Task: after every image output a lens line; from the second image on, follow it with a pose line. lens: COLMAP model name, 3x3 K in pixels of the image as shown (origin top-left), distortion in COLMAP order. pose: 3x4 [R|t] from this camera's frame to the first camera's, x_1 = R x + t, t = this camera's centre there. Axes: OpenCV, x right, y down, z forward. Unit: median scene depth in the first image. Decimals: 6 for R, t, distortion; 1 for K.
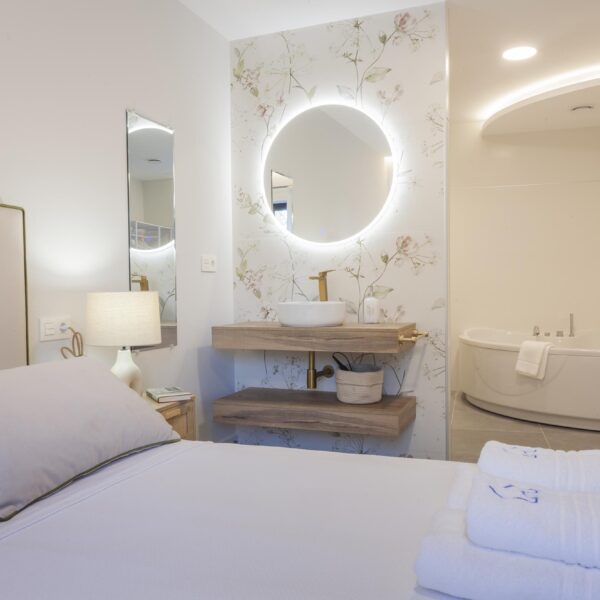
lens RADIAL K [[593.6, 0, 300.0], [0, 593.6, 300.0], [0, 0, 1]] dist [0.034036, -0.002025]
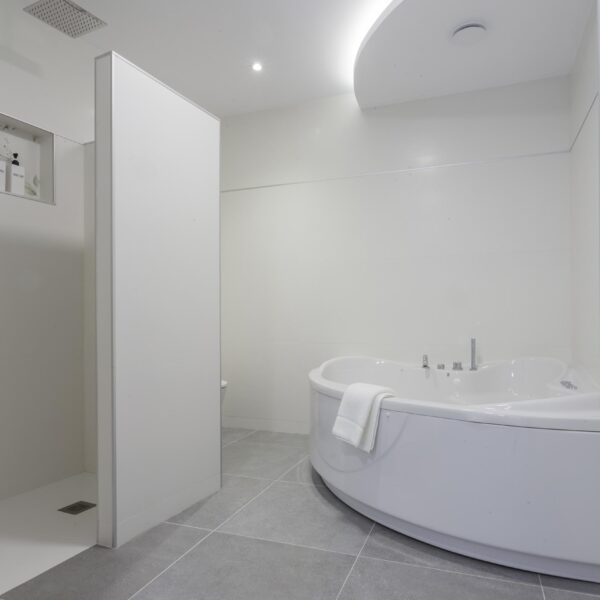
lens RADIAL K [[443.3, 0, 300.0], [0, 443.3, 300.0], [0, 0, 1]] dist [-0.026842, 0.008753]
pose [[0.993648, 0.004496, -0.112439, 0.478433], [-0.011037, 0.998278, -0.057618, 0.014612], [0.111986, 0.058493, 0.991987, 0.696371]]
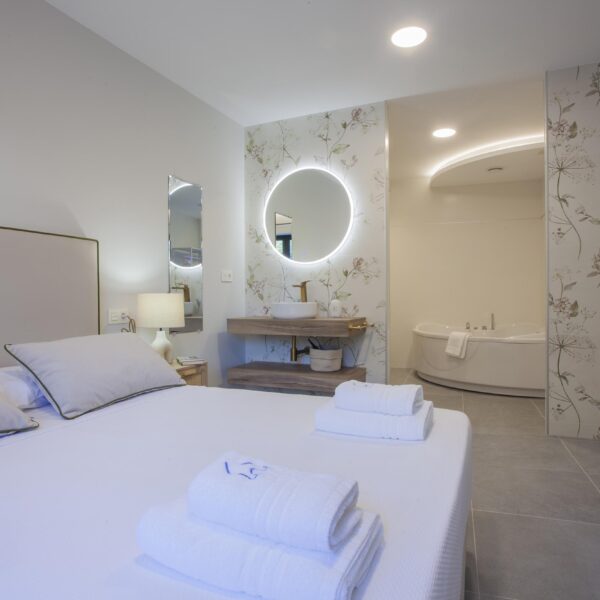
lens RADIAL K [[443.3, 0, 300.0], [0, 443.3, 300.0], [0, 0, 1]] dist [-0.026842, 0.008753]
pose [[0.998608, 0.005962, -0.052409, 0.088224], [-0.006644, 0.999895, -0.012849, 0.011084], [0.052327, 0.013180, 0.998543, -0.091713]]
